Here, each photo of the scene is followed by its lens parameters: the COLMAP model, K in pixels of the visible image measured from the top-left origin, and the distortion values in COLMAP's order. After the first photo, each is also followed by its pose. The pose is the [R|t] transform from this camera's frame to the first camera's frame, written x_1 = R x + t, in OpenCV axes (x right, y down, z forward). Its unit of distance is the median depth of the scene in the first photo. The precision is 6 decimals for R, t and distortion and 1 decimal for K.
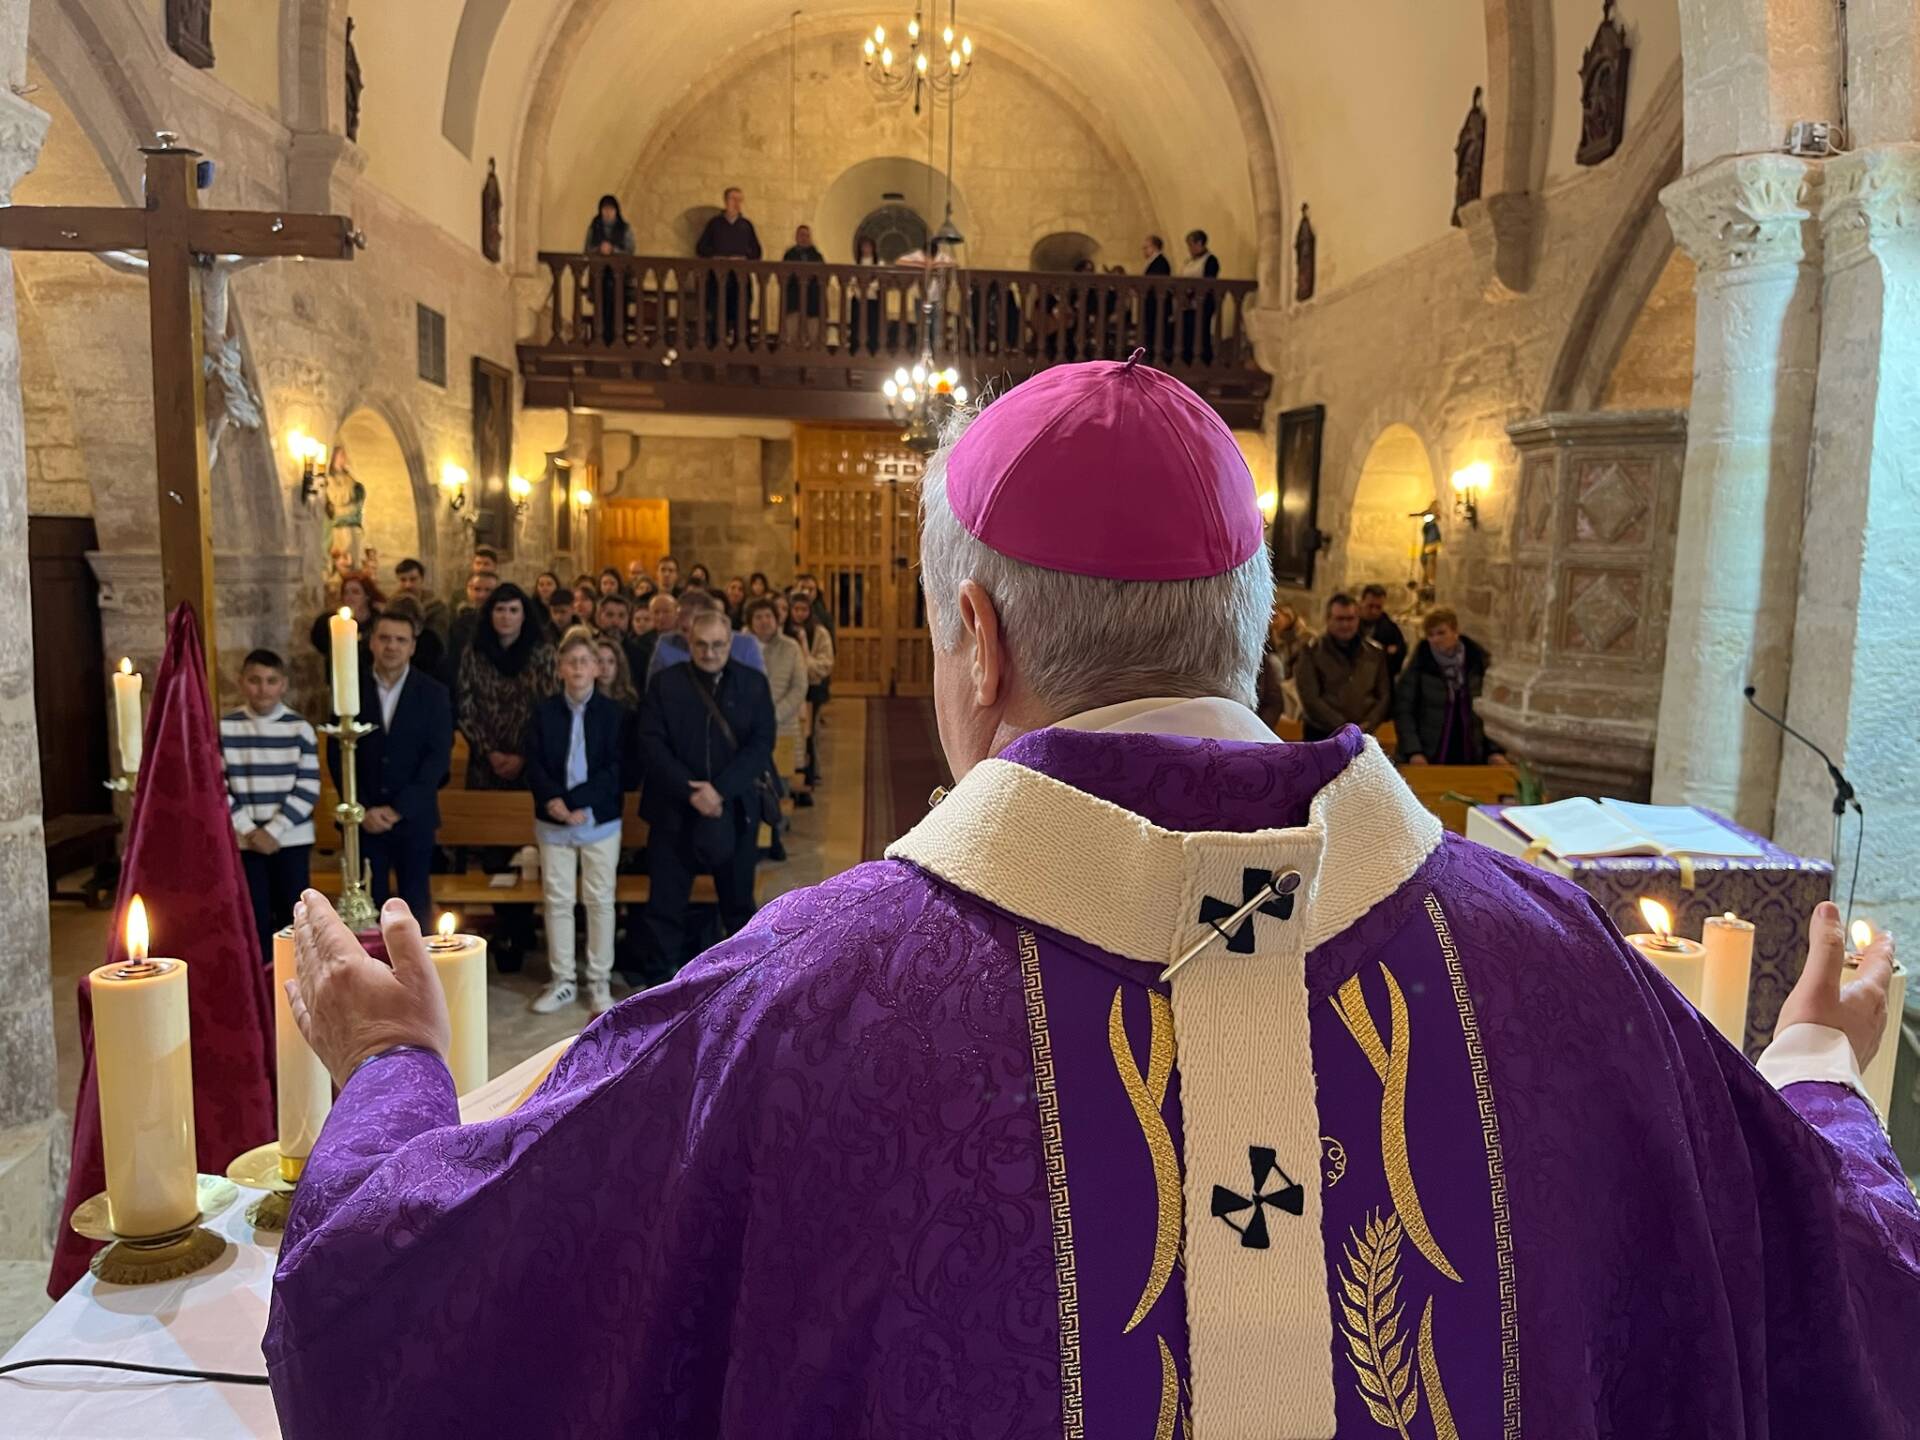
lens RADIAL K [[1481.6, 0, 960.0], [0, 1481.6, 720.0], [0, 0, 1]] dist [0.063166, -0.096902]
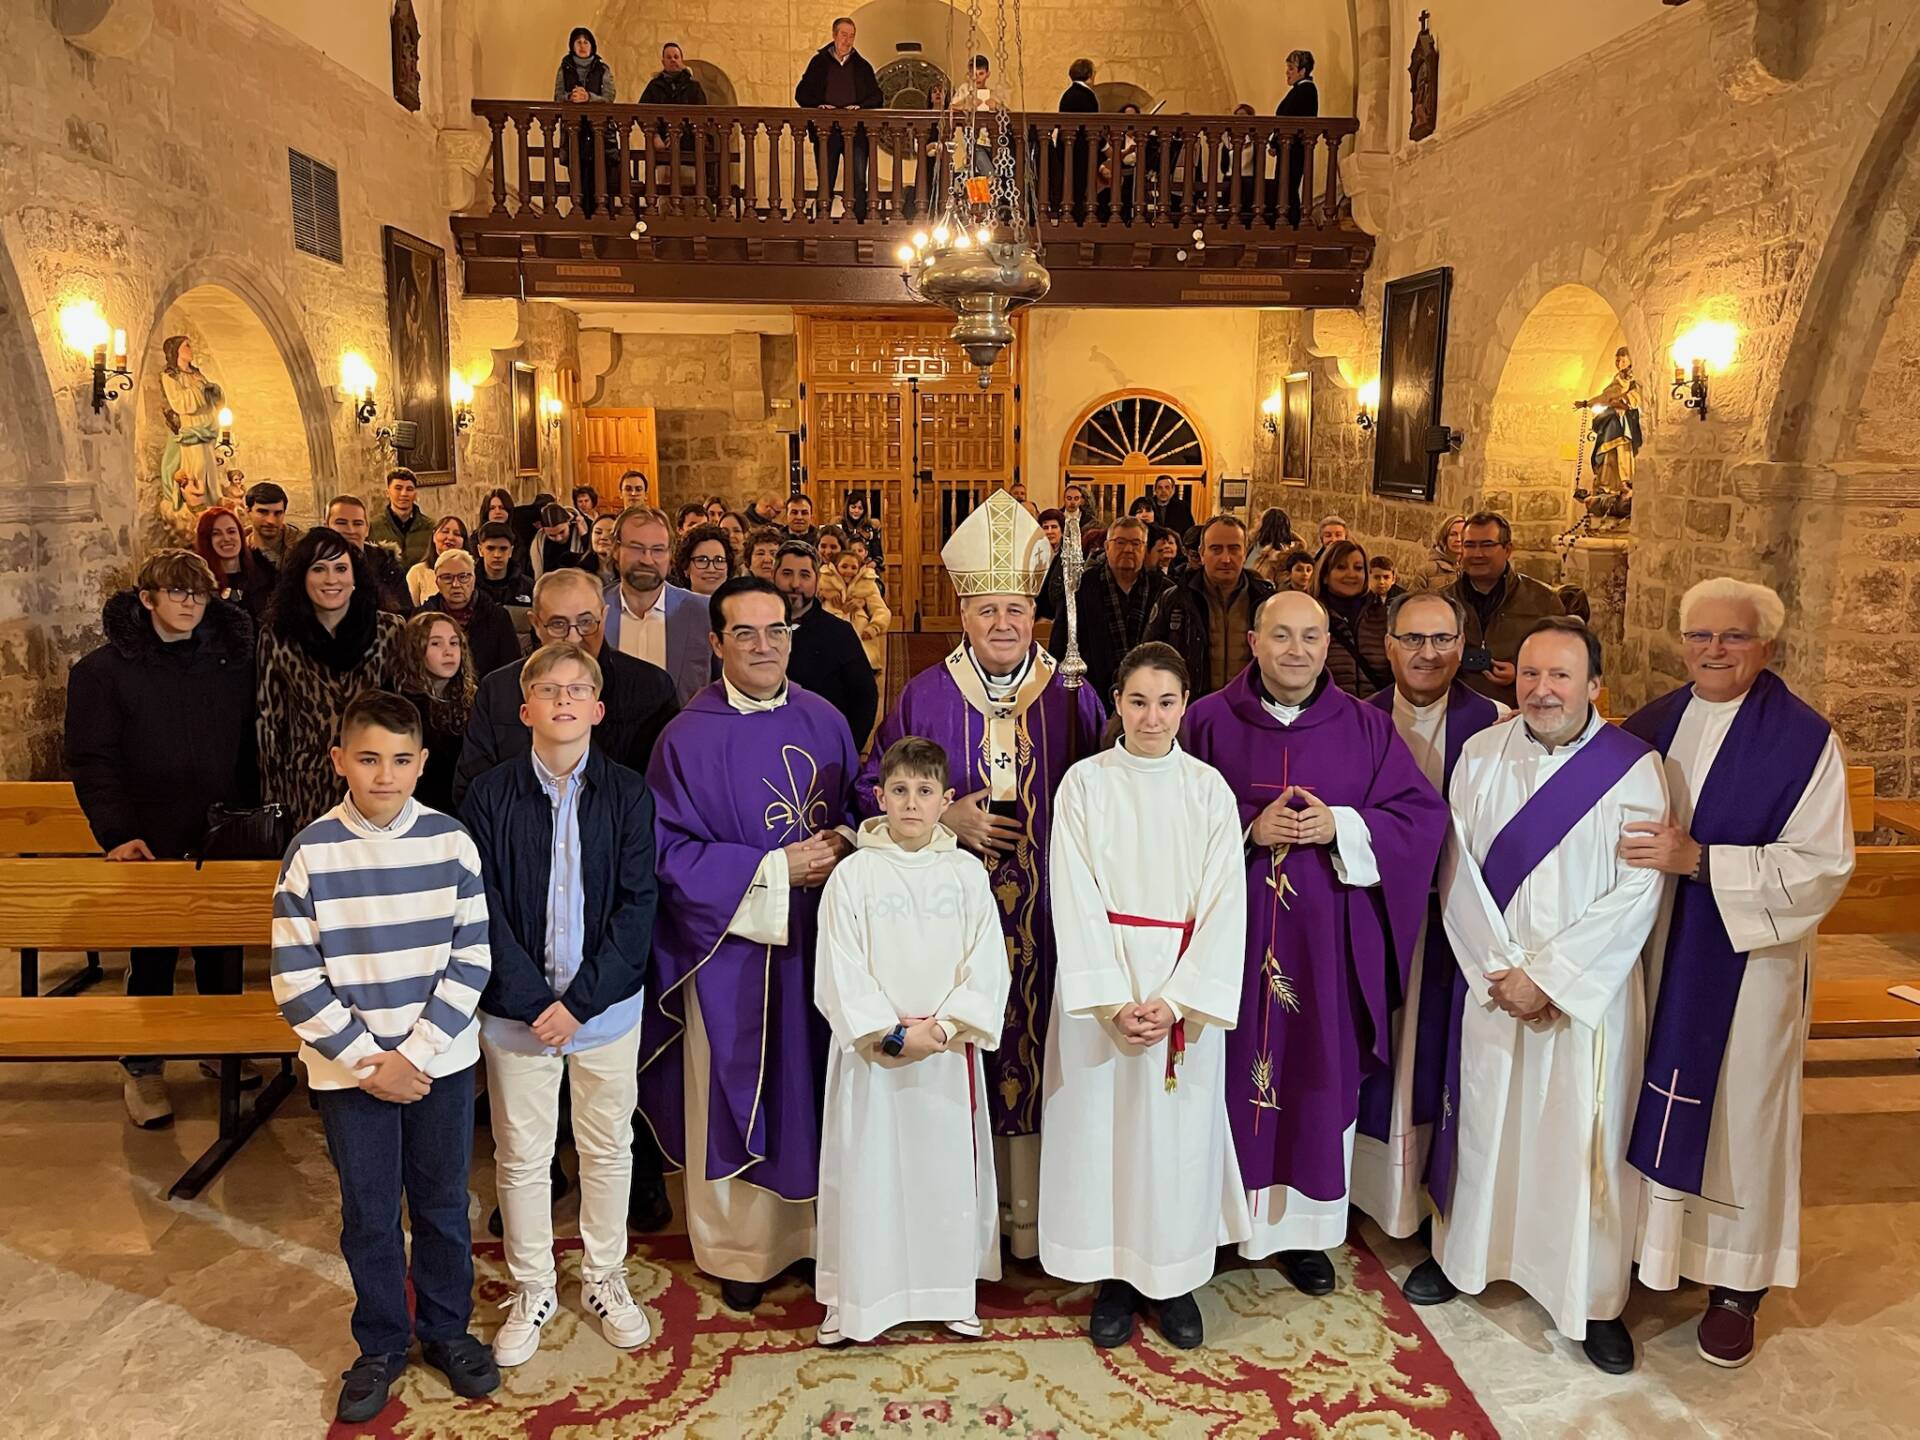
lens RADIAL K [[1481.6, 0, 960.0], [0, 1481.6, 720.0], [0, 0, 1]] dist [0.063166, -0.096902]
pose [[0.999686, -0.014250, -0.020610, -0.005048], [0.015435, 0.998169, 0.058487, -0.020978], [0.019739, -0.058787, 0.998075, 0.182484]]
